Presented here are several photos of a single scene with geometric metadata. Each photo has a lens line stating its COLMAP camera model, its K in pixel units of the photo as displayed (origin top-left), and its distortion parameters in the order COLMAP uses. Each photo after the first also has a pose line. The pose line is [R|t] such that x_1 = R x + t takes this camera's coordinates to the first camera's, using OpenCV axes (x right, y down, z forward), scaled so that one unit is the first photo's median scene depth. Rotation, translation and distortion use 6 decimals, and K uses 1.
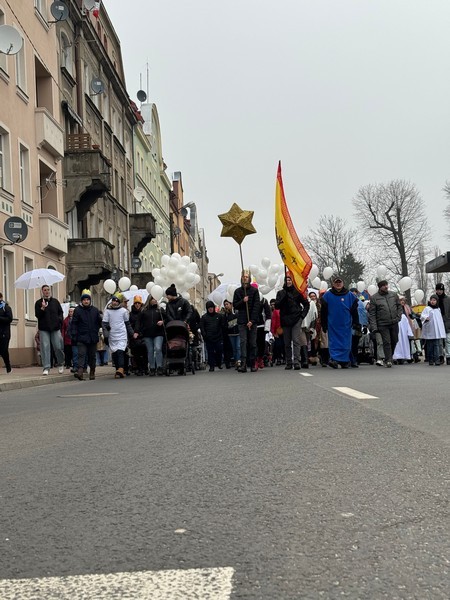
lens RADIAL K [[840.4, 0, 224.8], [0, 840.4, 299.5], [0, 0, 1]] dist [0.172963, 0.000000]
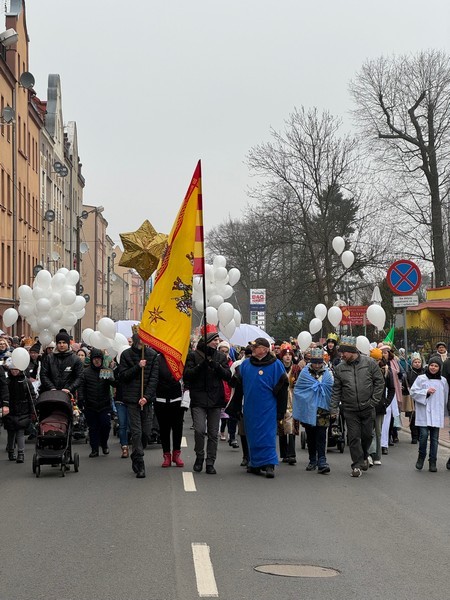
lens RADIAL K [[1330.8, 0, 225.4], [0, 1330.8, 299.7], [0, 0, 1]] dist [0.229651, 0.000000]
pose [[0.995938, 0.042902, 0.079158, 0.008128], [-0.045760, 0.998351, 0.034656, -0.004919], [-0.077541, -0.038138, 0.996259, 0.138888]]
